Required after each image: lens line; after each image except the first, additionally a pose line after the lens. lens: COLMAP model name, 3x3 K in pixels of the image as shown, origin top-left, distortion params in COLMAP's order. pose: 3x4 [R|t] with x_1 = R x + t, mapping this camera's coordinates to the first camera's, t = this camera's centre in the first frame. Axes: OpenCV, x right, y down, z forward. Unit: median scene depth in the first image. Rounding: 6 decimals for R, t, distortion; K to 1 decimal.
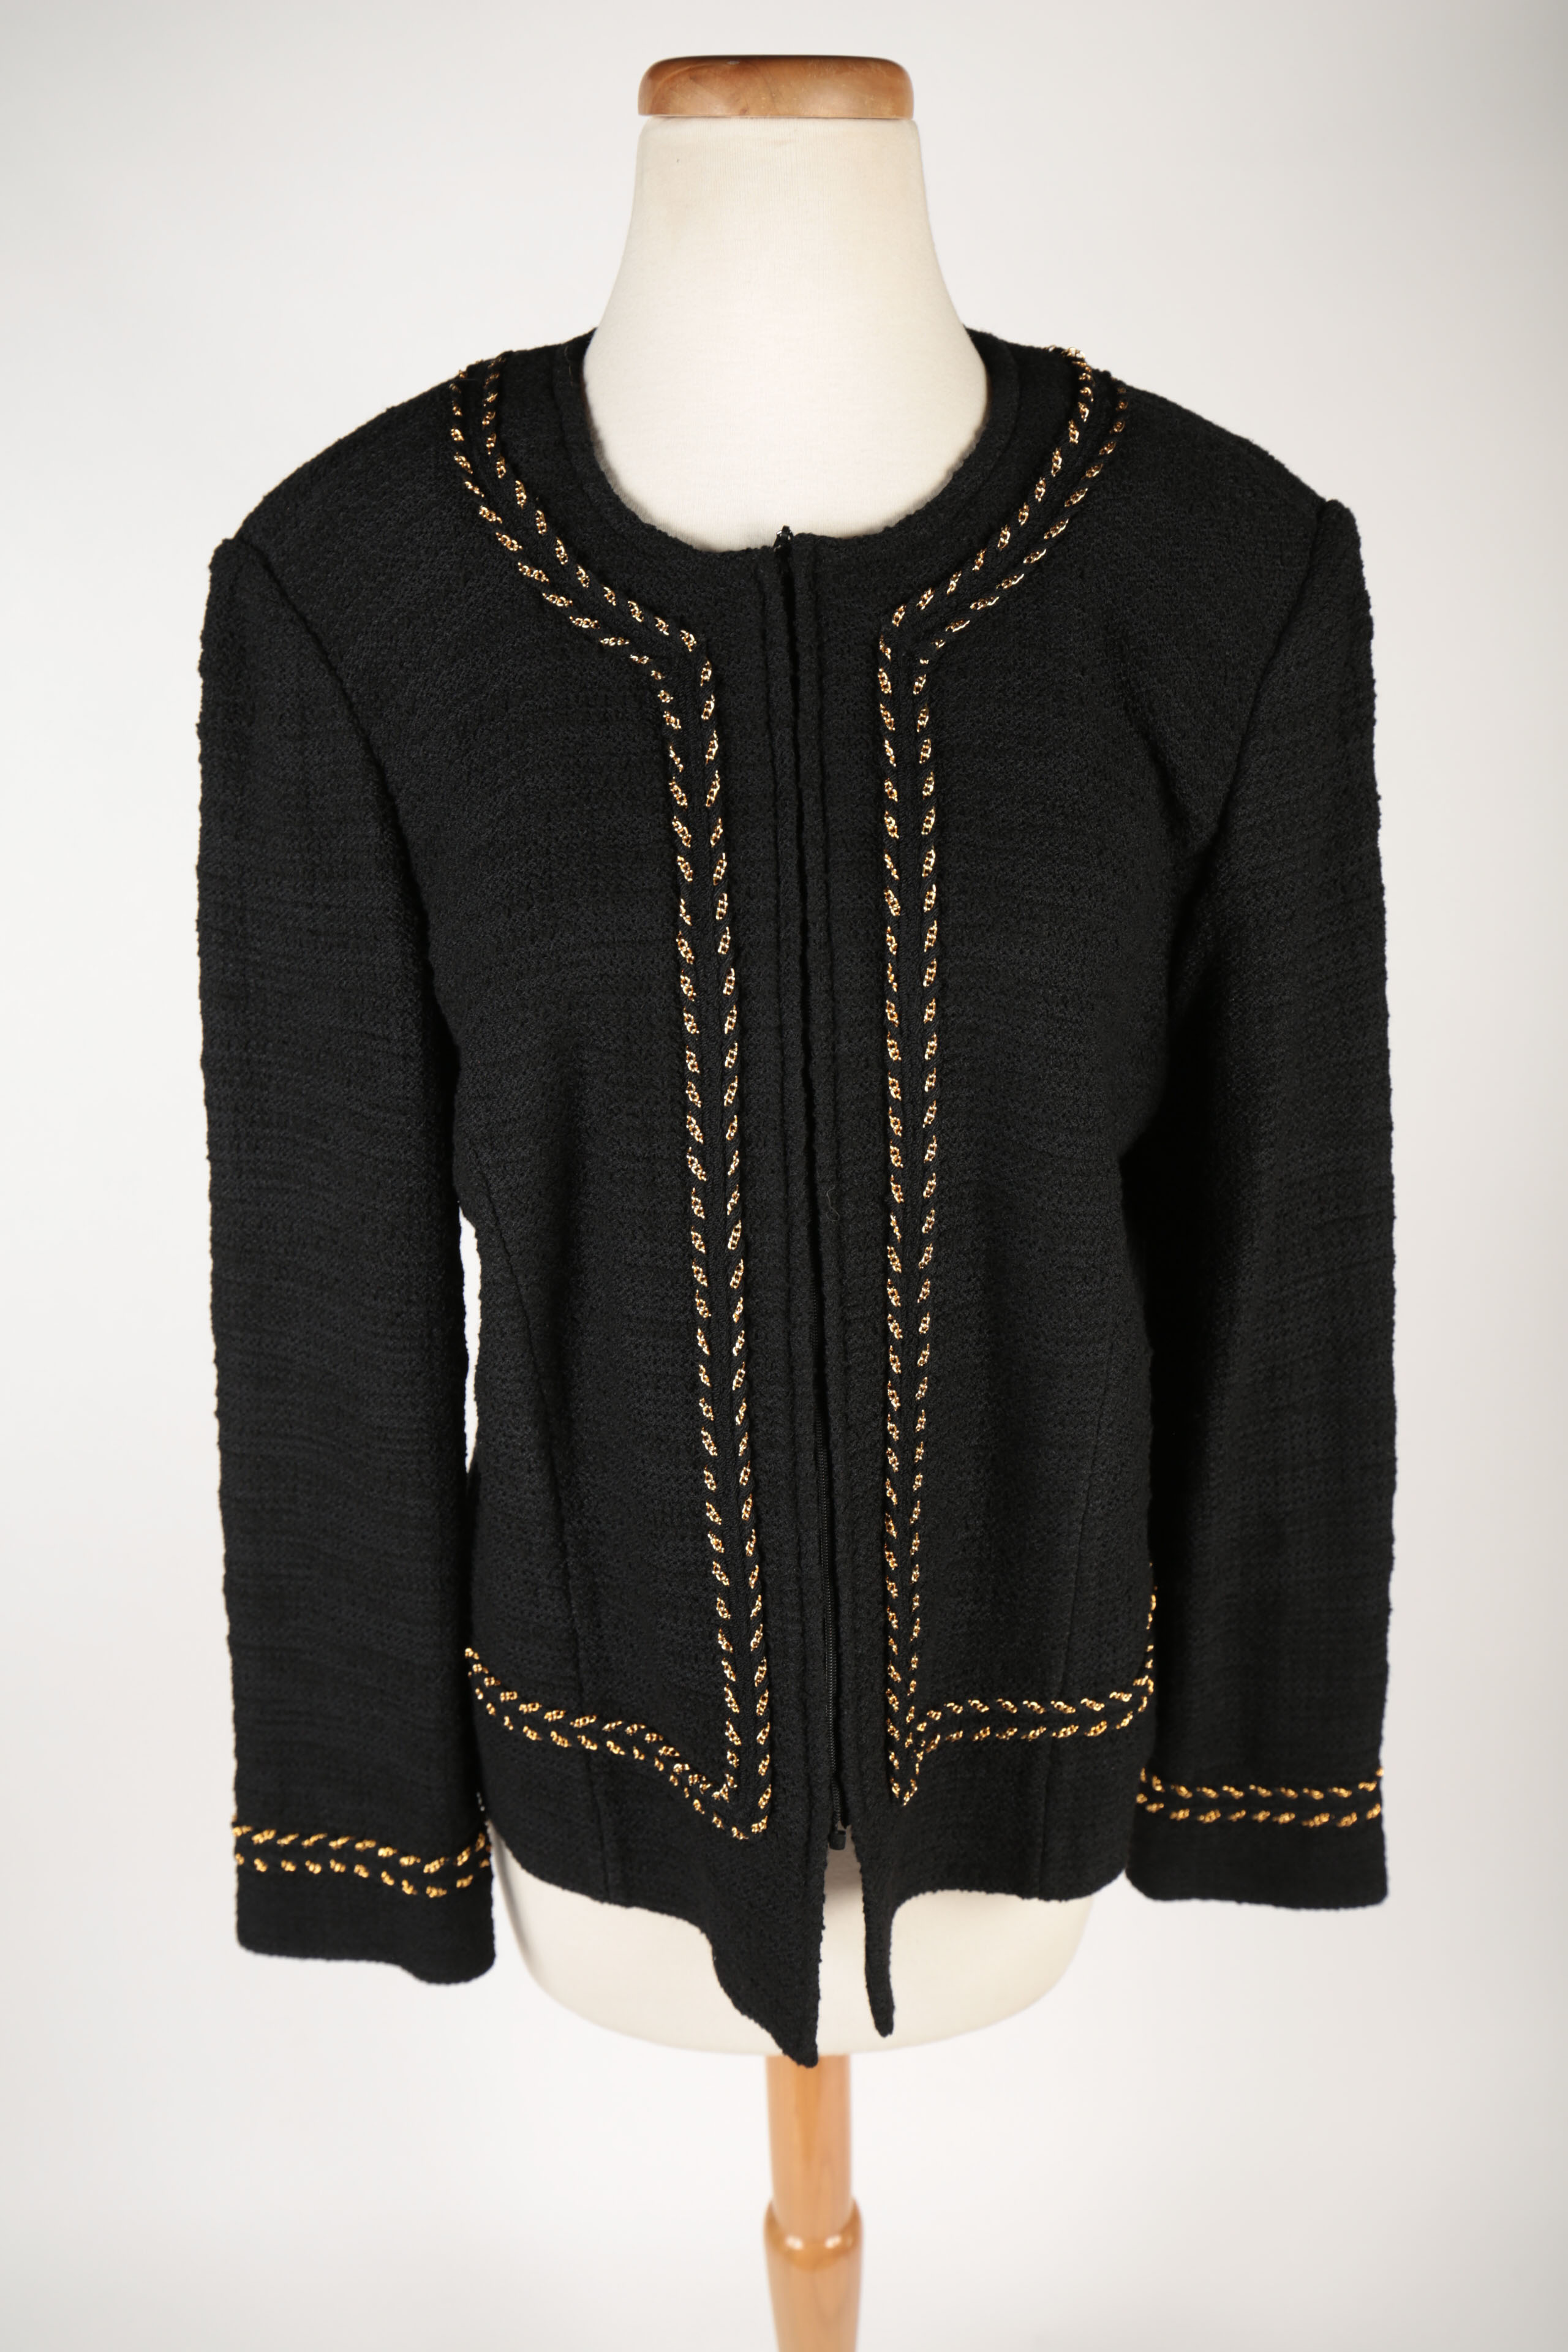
lens RADIAL K [[2354.5, 0, 785.8], [0, 2354.5, 1181.1], [0, 0, 1]] dist [0.021395, 0.000000]
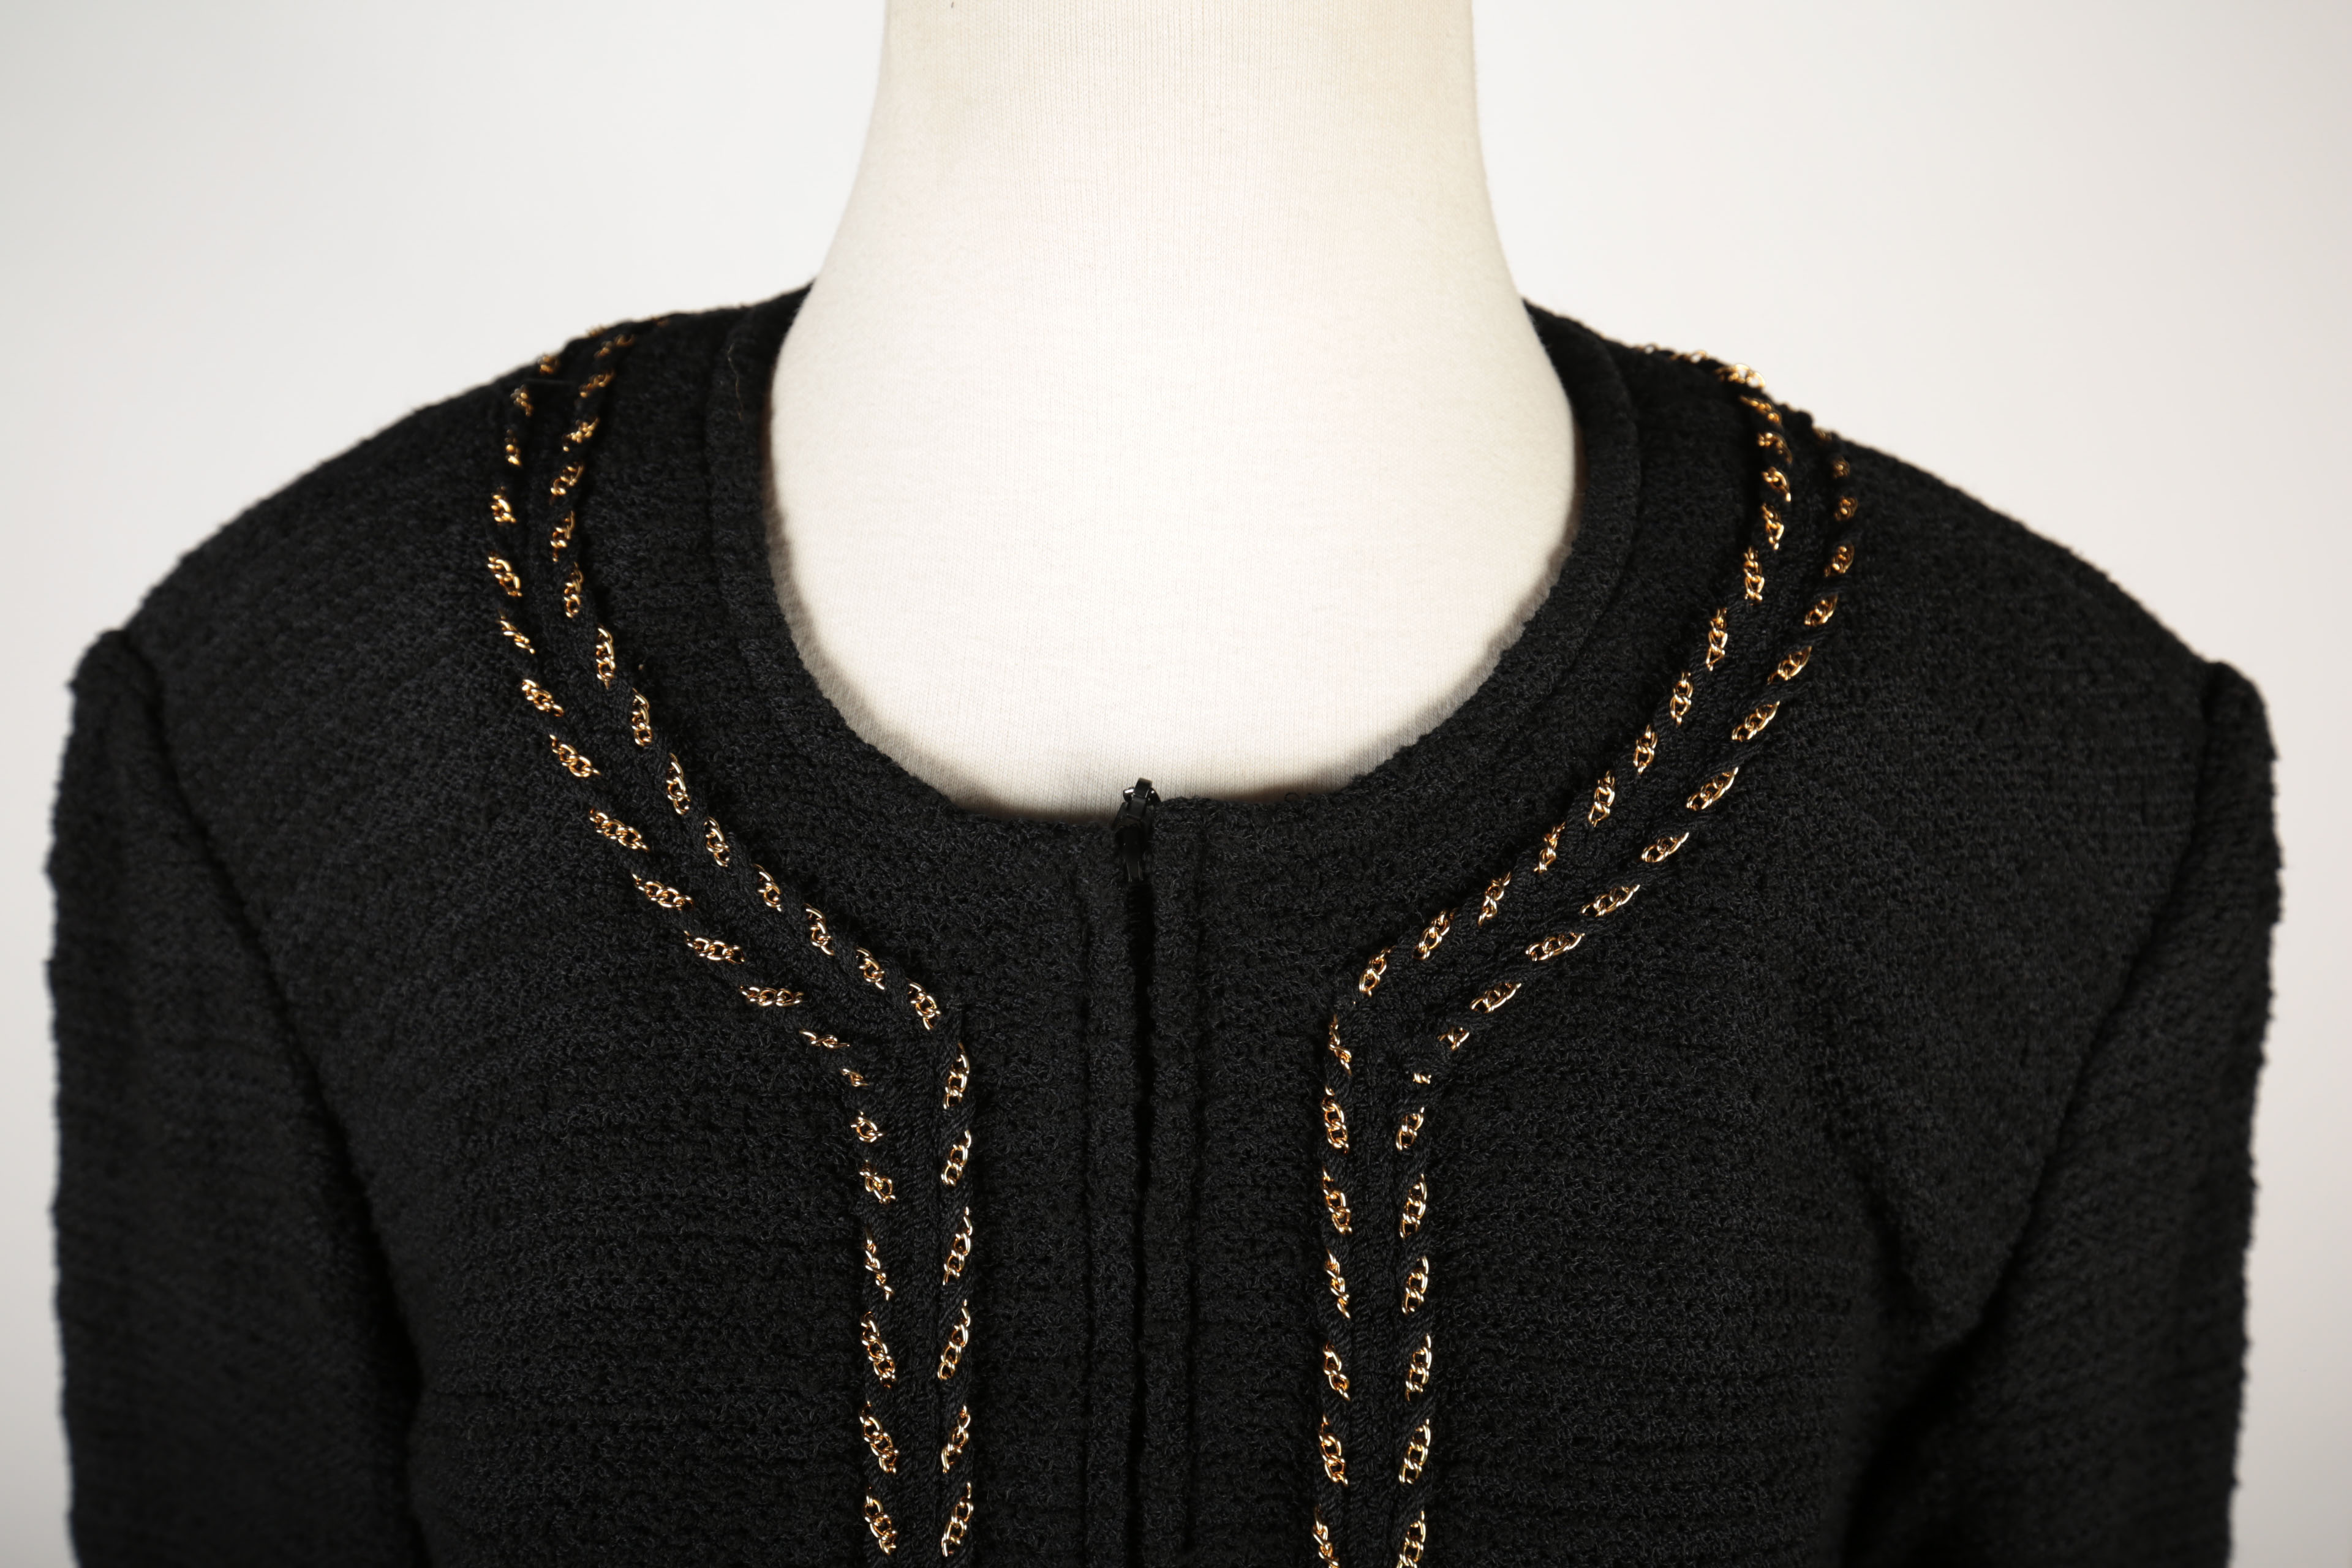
lens RADIAL K [[2354.5, 0, 1174.1], [0, 2354.5, 779.0], [0, 0, 1]] dist [0.021395, 0.000000]
pose [[0.998227, 0.054173, -0.024678, 0.017129], [-0.054542, 0.998406, -0.014541, -0.263101], [0.023851, 0.015861, 0.999590, 0.514580]]
